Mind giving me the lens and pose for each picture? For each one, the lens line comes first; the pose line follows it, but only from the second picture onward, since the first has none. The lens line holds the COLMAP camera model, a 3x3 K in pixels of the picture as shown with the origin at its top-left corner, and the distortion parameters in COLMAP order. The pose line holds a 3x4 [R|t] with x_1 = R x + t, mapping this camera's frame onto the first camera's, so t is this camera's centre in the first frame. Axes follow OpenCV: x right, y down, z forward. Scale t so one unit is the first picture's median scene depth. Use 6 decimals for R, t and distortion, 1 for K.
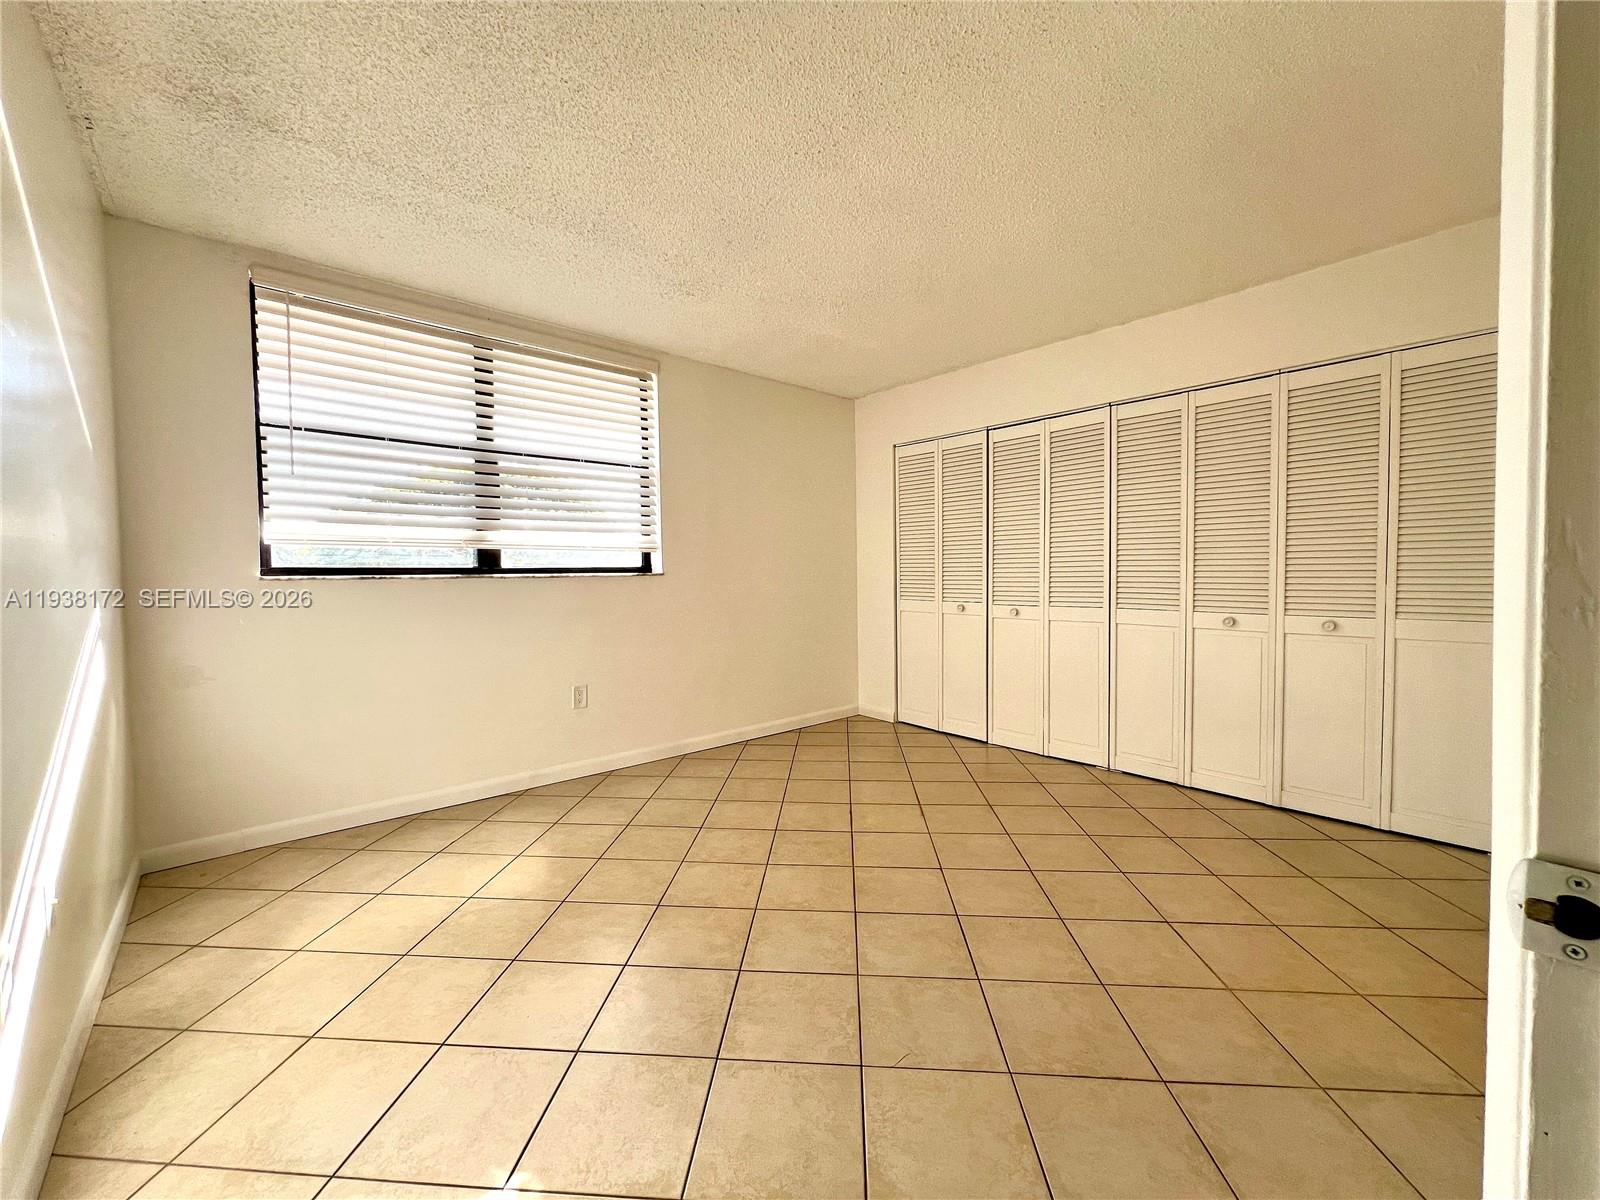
lens RADIAL K [[639.2, 0, 801.2], [0, 639.2, 606.3], [0, 0, 1]] dist [-0.004056, 0.001342]
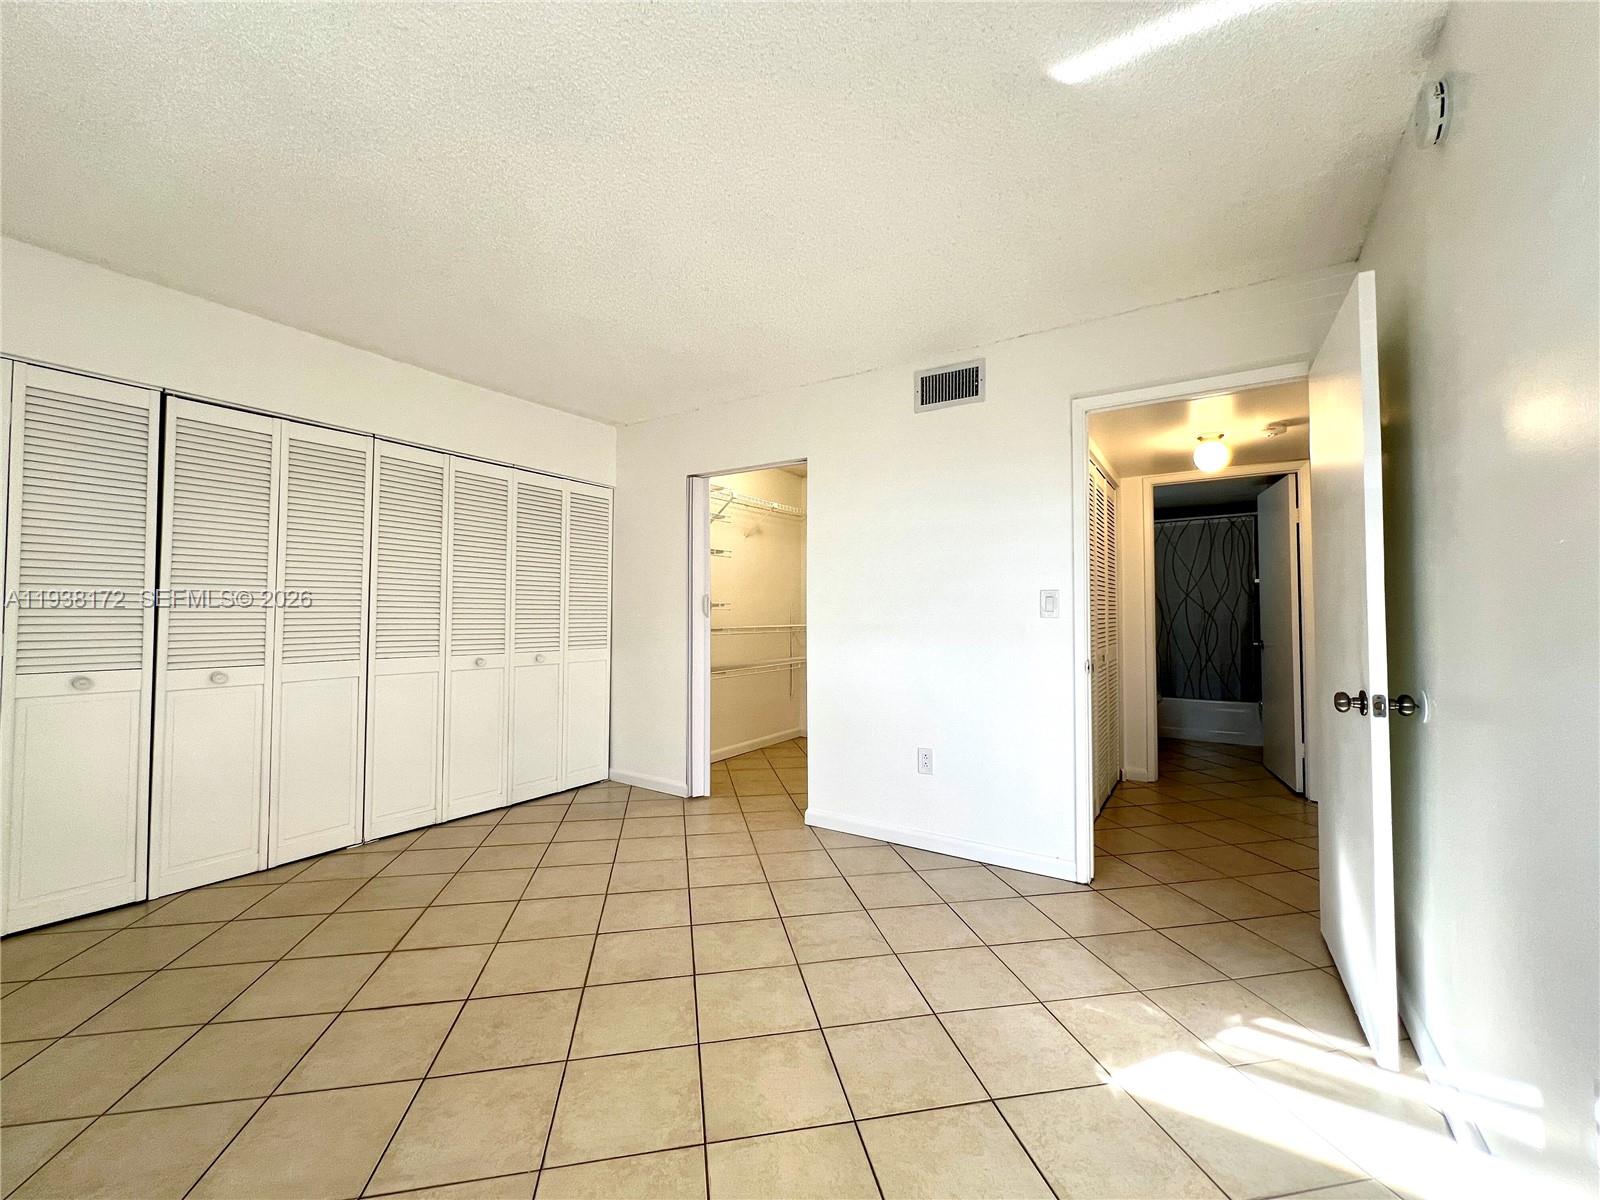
lens RADIAL K [[639.2, 0, 801.8], [0, 639.2, 608.7], [0, 0, 1]] dist [-0.004056, 0.001342]
pose [[-0.281962, 0.018402, 0.959249, -0.750509], [0.046974, 0.998882, -0.005355, -0.049559], [-0.958275, 0.043550, -0.282511, 0.909171]]
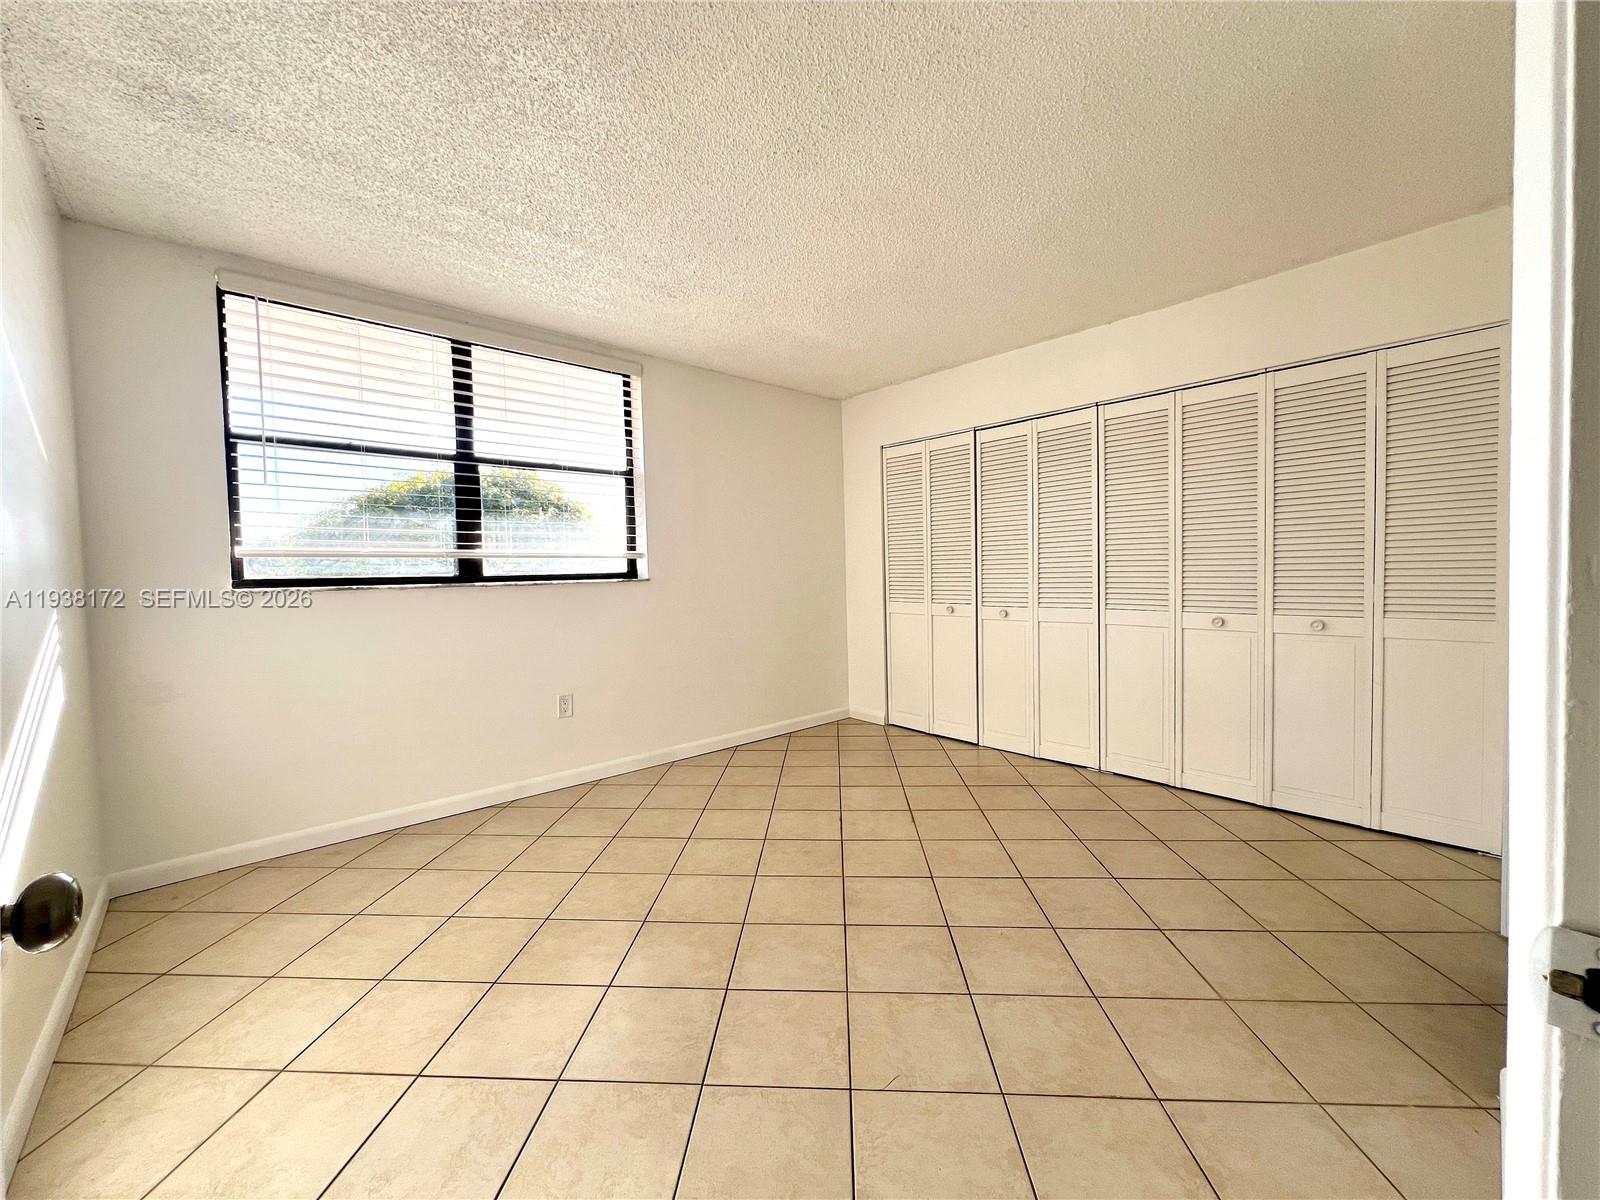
lens RADIAL K [[639.2, 0, 801.2], [0, 639.2, 607.0], [0, 0, 1]] dist [-0.004056, 0.001342]
pose [[0.999839, -0.012150, 0.013200, 0.007915], [0.012124, 0.999924, 0.002005, -0.010630], [-0.013223, -0.001845, 0.999911, 0.014179]]
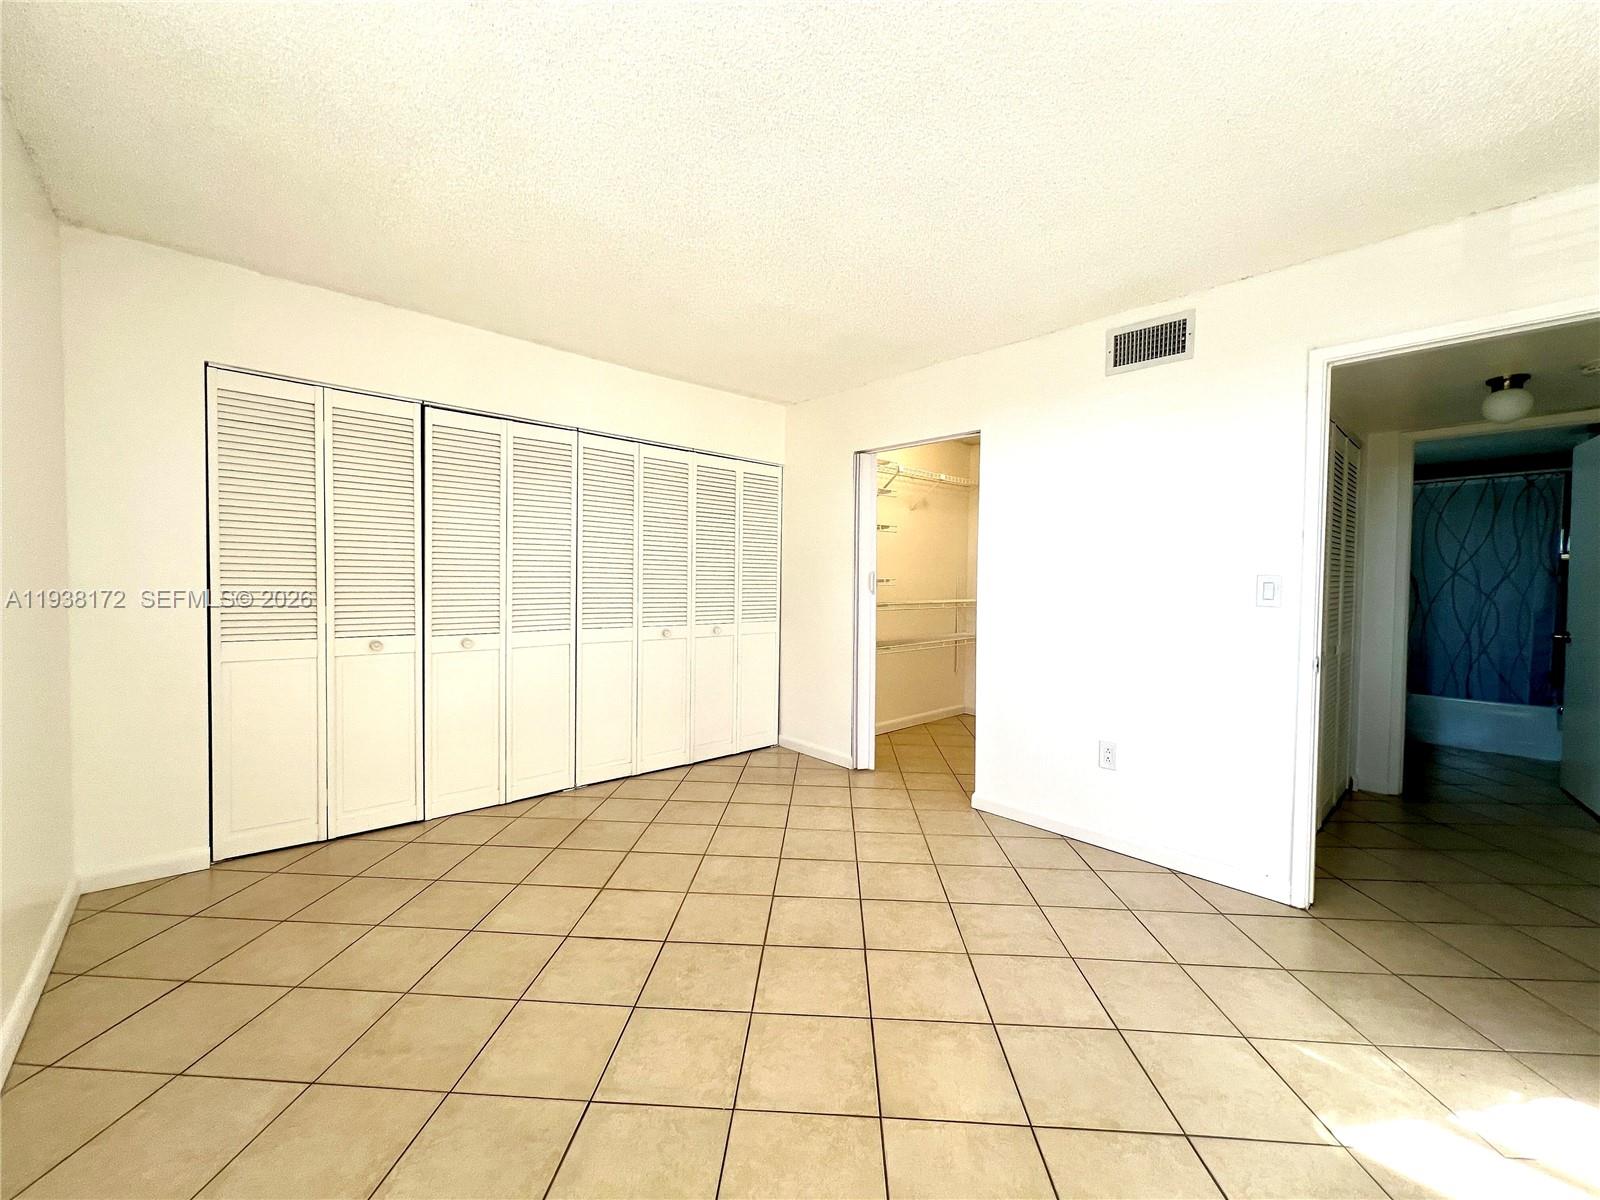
lens RADIAL K [[639.2, 0, 804.1], [0, 639.2, 611.8], [0, 0, 1]] dist [-0.004056, 0.001342]
pose [[-0.038824, -0.035779, 0.998605, -0.749730], [0.041213, 0.998451, 0.037376, -0.066345], [-0.998396, 0.042607, -0.037289, 0.918697]]
